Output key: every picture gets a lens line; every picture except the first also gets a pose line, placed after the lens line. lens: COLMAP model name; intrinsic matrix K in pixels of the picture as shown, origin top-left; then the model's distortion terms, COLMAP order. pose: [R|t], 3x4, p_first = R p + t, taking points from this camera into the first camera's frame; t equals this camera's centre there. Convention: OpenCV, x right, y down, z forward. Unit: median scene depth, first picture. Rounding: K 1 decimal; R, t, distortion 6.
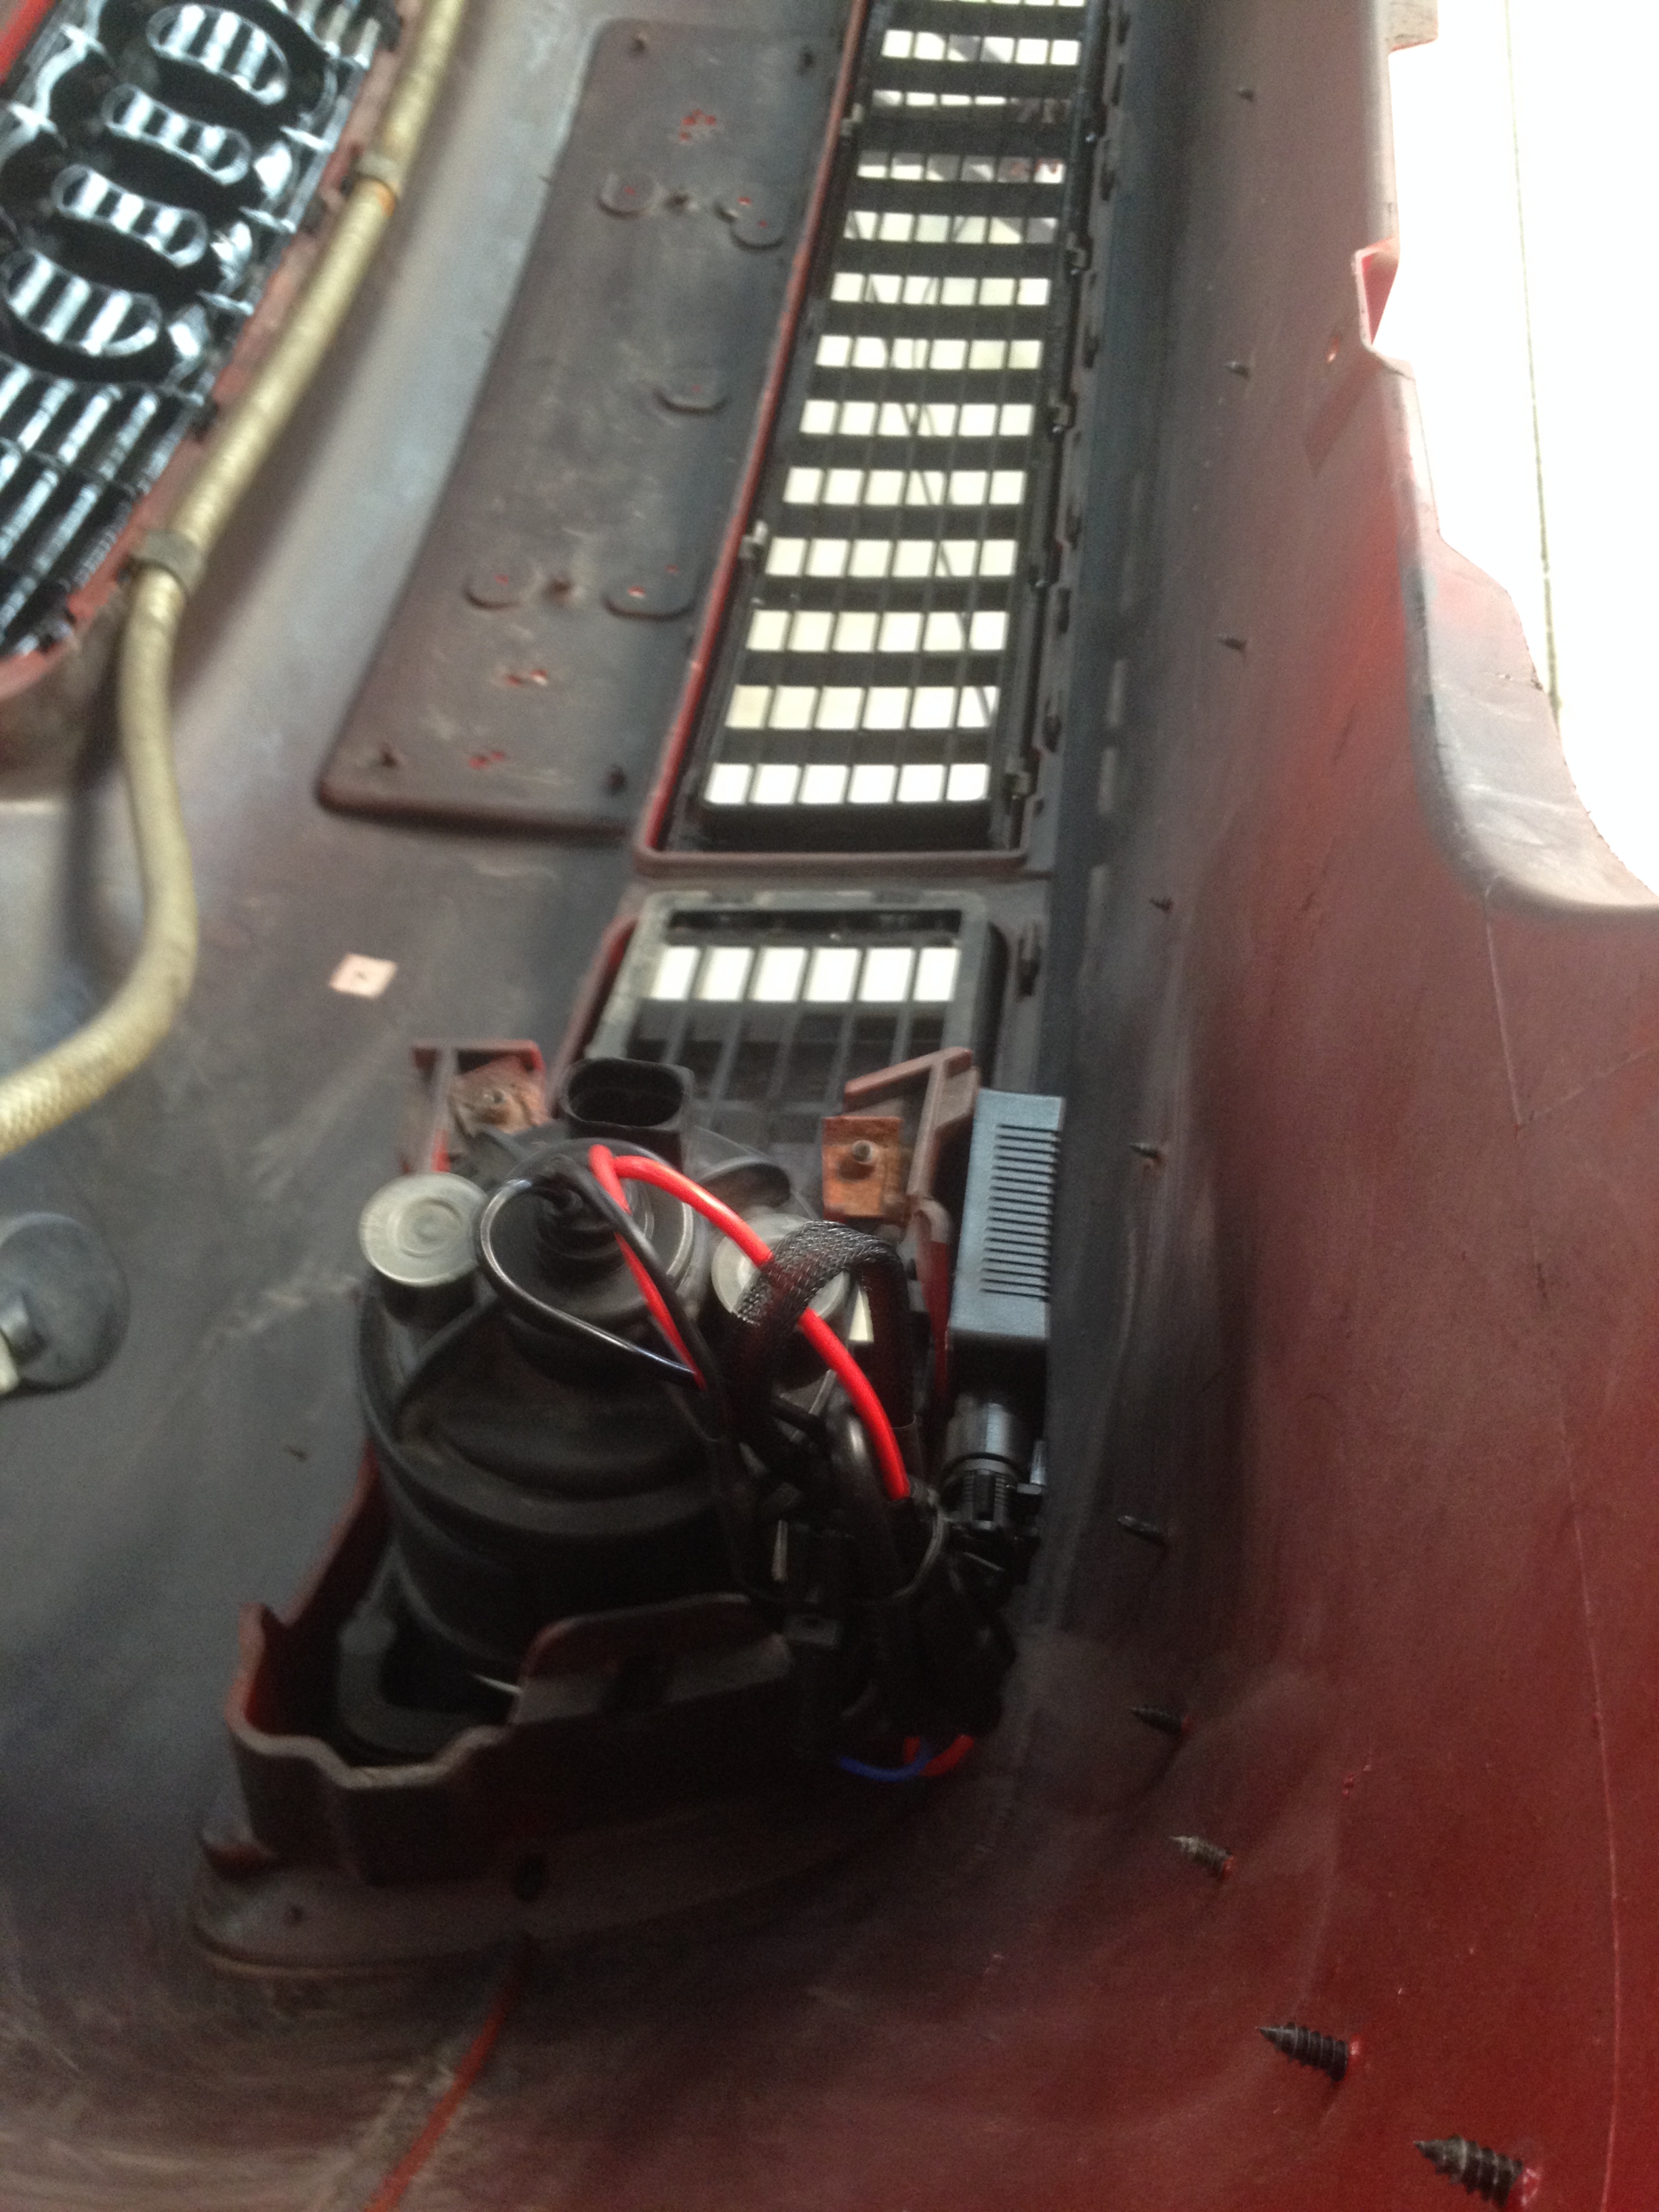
lens RADIAL K [[2087.0, 0, 821.1], [0, 2087.0, 1110.2], [0, 0, 1]] dist [0.049005, -0.000451]
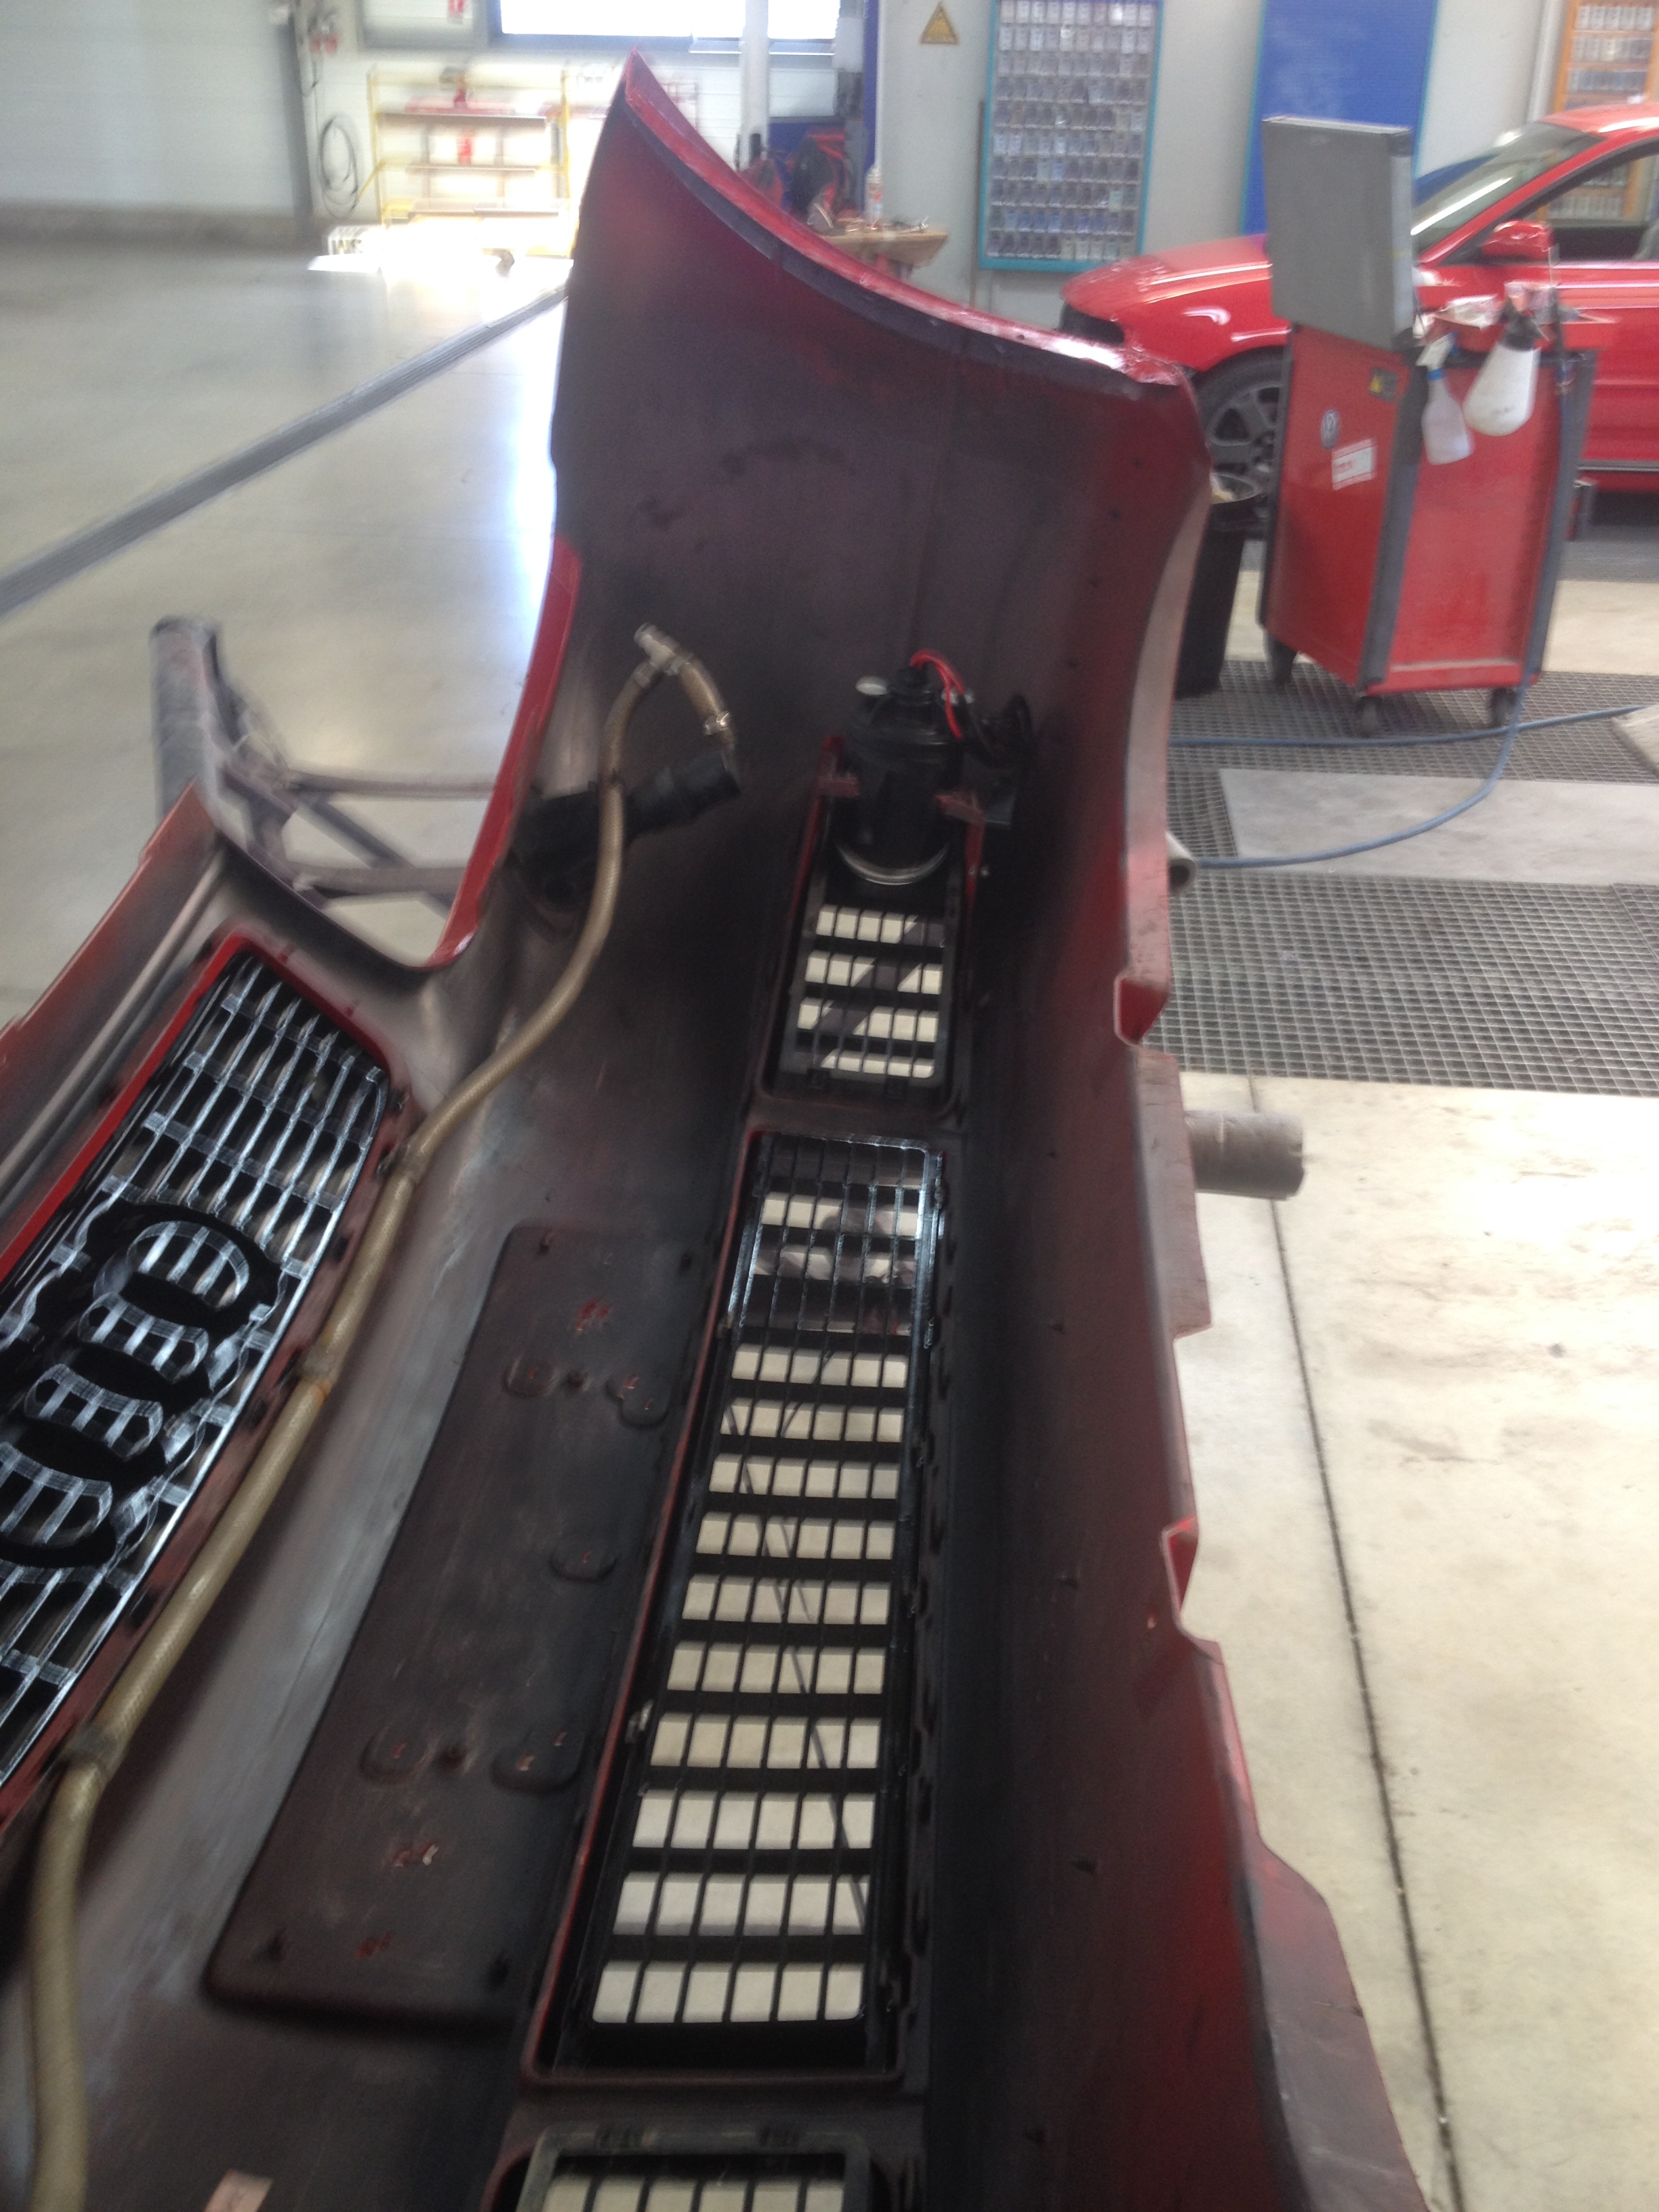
lens RADIAL K [[2087.0, 0, 821.1], [0, 2087.0, 1110.2], [0, 0, 1]] dist [0.049005, -0.000451]
pose [[0.996705, 0.031603, 0.074707, -0.029992], [0.004994, 0.895330, -0.445376, -0.071616], [-0.080963, 0.444281, 0.892222, -0.125142]]
